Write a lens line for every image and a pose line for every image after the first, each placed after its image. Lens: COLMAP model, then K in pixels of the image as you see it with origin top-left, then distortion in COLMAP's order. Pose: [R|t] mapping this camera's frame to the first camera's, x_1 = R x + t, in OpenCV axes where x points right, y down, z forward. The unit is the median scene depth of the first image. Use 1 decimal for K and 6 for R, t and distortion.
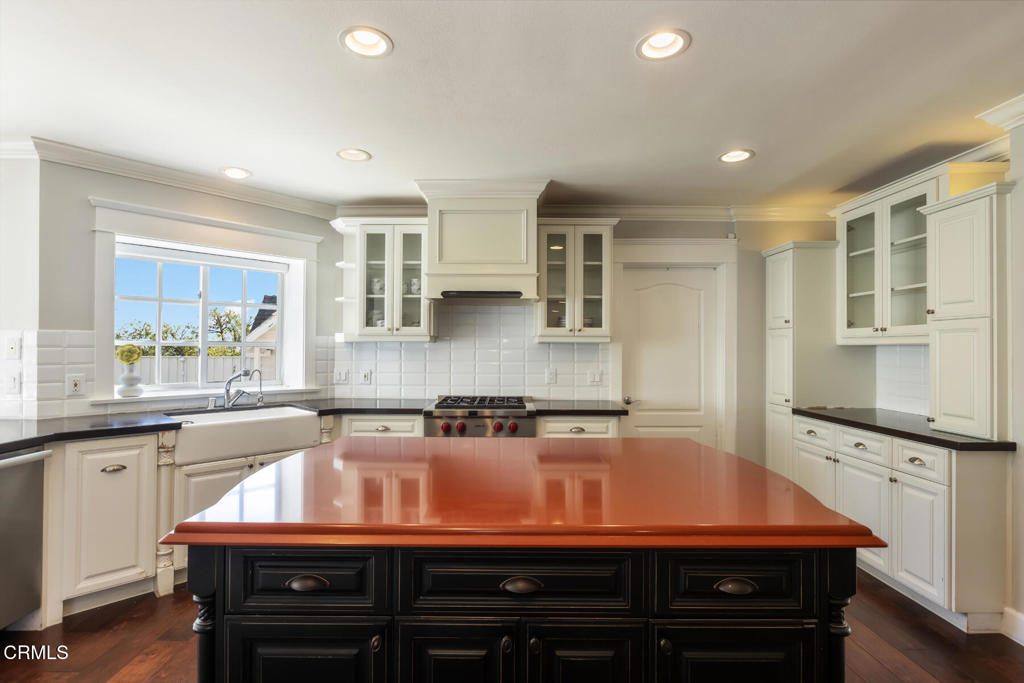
lens RADIAL K [[498.9, 0, 512.0], [0, 498.9, 341.5], [0, 0, 1]] dist [-0.014272, 0.000002]
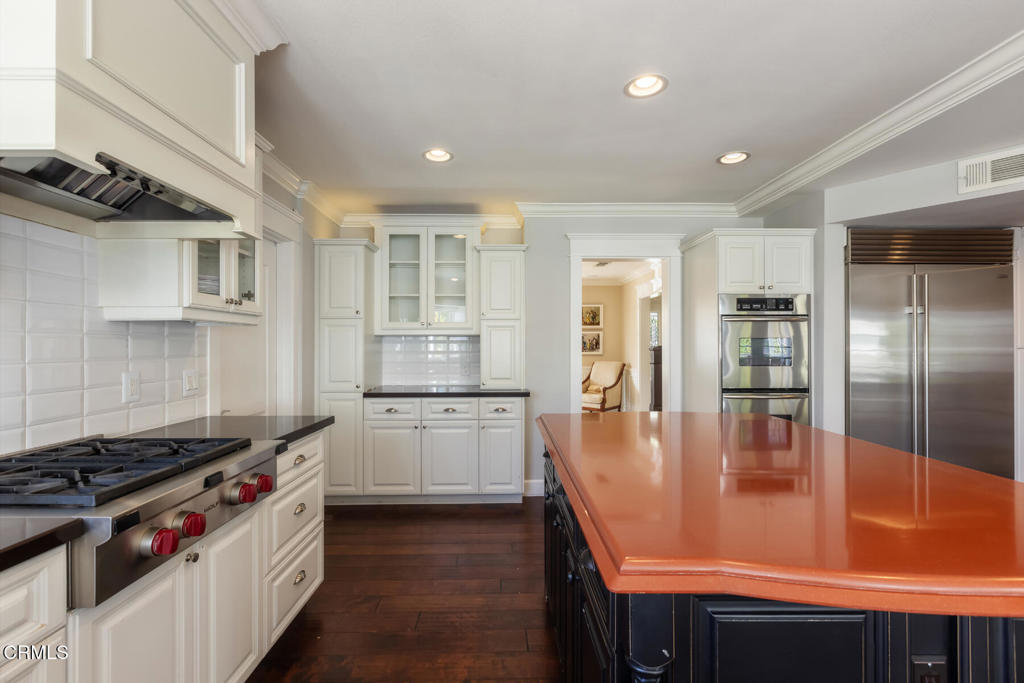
lens RADIAL K [[453.3, 0, 506.4], [0, 453.3, 347.7], [0, 0, 1]] dist [-0.002716, 0.000043]
pose [[-0.004614, -0.009576, 0.999944, -0.422580], [-0.011261, 0.999891, 0.009523, 0.023249], [-0.999926, -0.011216, -0.004722, 0.688605]]
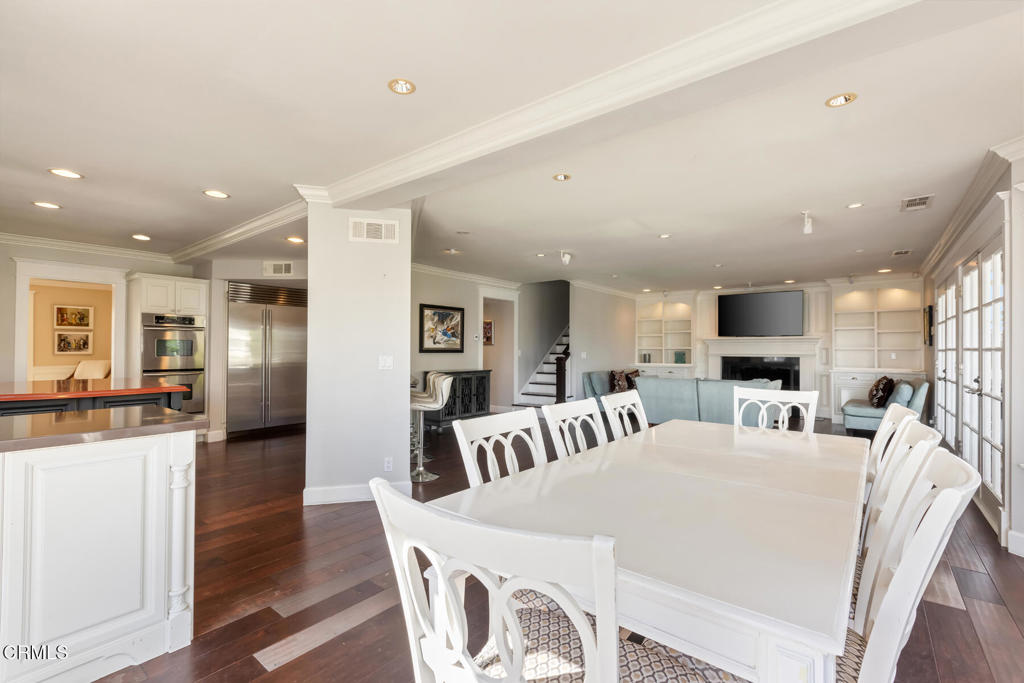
lens RADIAL K [[453.3, 0, 506.4], [0, 453.3, 347.7], [0, 0, 1]] dist [-0.002716, 0.000043]
pose [[-0.768567, -0.004399, 0.639755, -1.405373], [-0.015226, 0.999819, -0.011416, 0.033723], [-0.639588, -0.018515, -0.768495, 0.634205]]
